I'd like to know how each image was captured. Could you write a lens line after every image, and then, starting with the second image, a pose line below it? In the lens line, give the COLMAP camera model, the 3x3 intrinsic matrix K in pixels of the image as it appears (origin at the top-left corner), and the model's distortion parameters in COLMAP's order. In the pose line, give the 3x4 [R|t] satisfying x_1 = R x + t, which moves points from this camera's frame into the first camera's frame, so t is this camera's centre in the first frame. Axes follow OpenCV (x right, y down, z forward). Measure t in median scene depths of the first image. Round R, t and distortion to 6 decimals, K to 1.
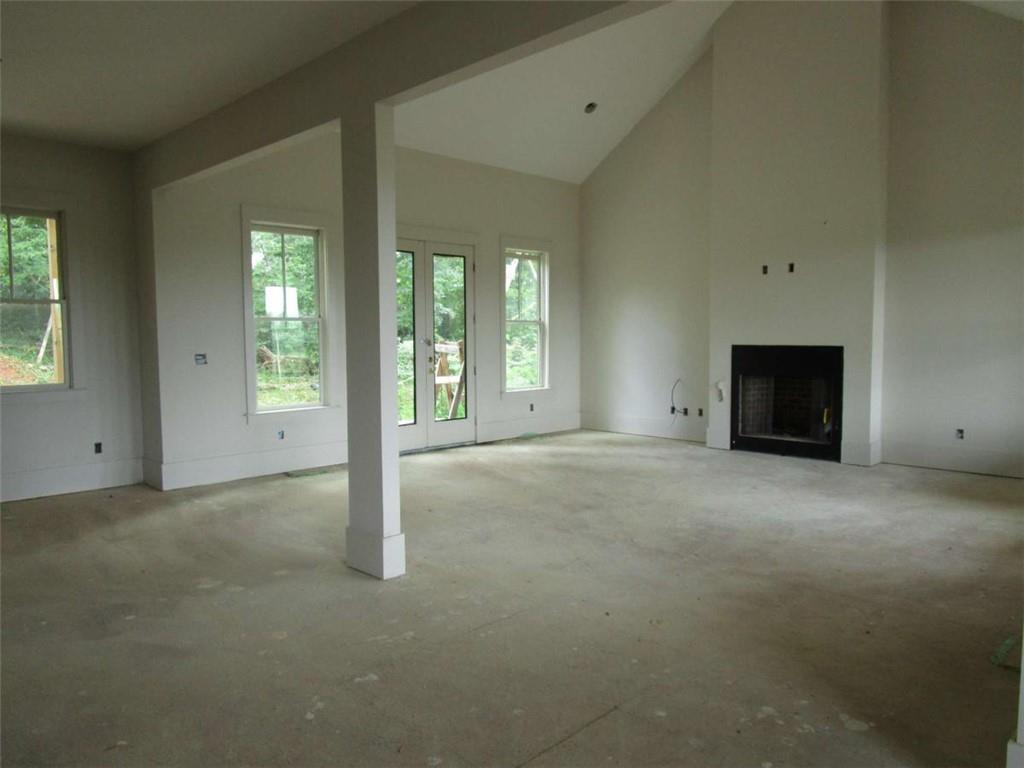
lens RADIAL K [[797.8, 0, 512.0], [0, 797.8, 384.0], [0, 0, 1]] dist [-0.016505, -0.006671]
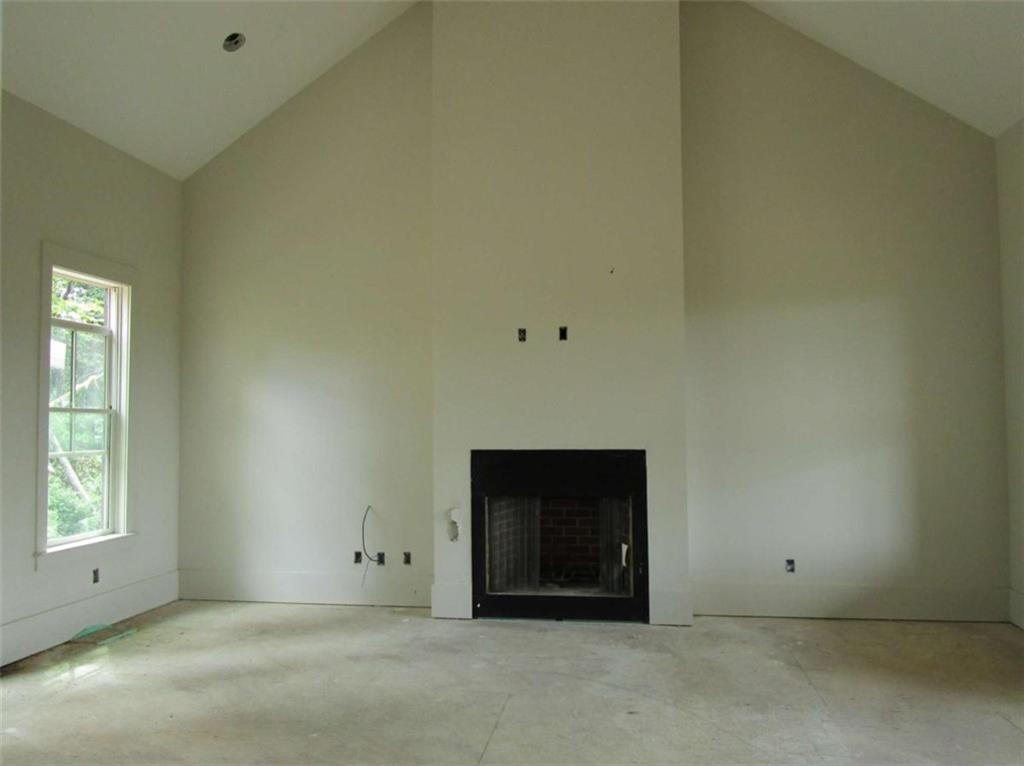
lens RADIAL K [[797.8, 0, 512.0], [0, 797.8, 383.0], [0, 0, 1]] dist [-0.016505, -0.006671]
pose [[0.795735, 0.033316, 0.604728, -0.084079], [0.040194, 0.993379, -0.107618, -0.031878], [-0.604310, 0.109942, 0.789128, 0.470321]]
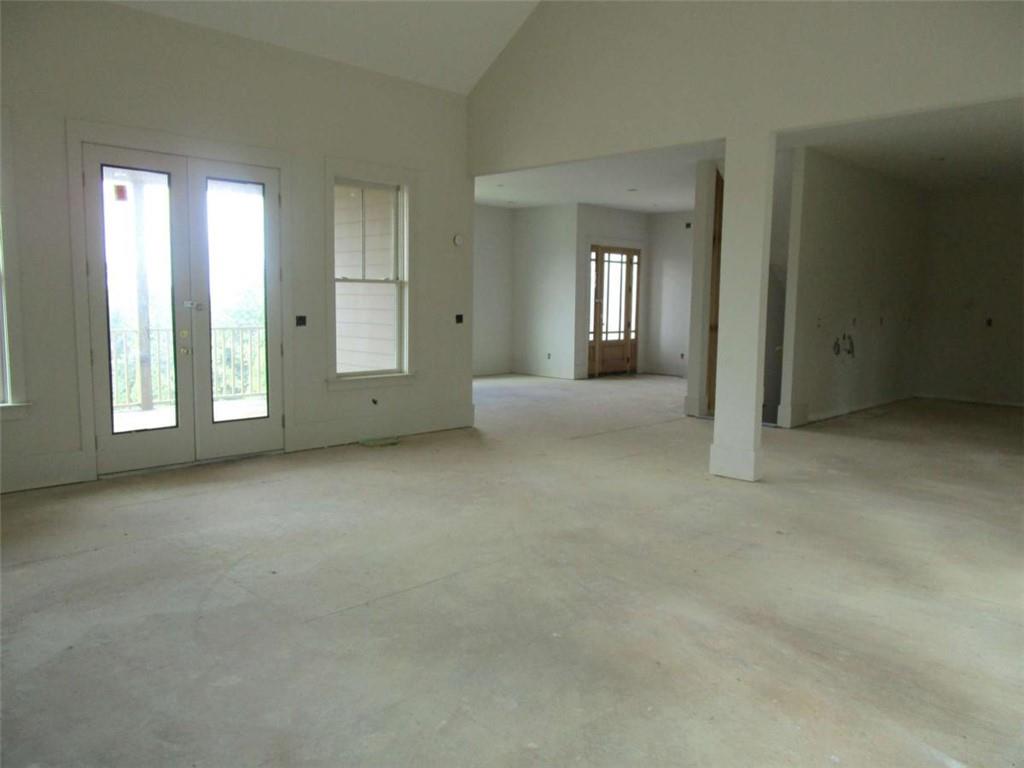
lens RADIAL K [[797.8, 0, 512.0], [0, 797.8, 384.0], [0, 0, 1]] dist [-0.016505, -0.006671]
pose [[-0.999575, -0.001196, -0.029130, 0.114187], [-0.006204, 0.985002, 0.172430, -0.075169], [0.028486, 0.172538, -0.984591, 1.196723]]
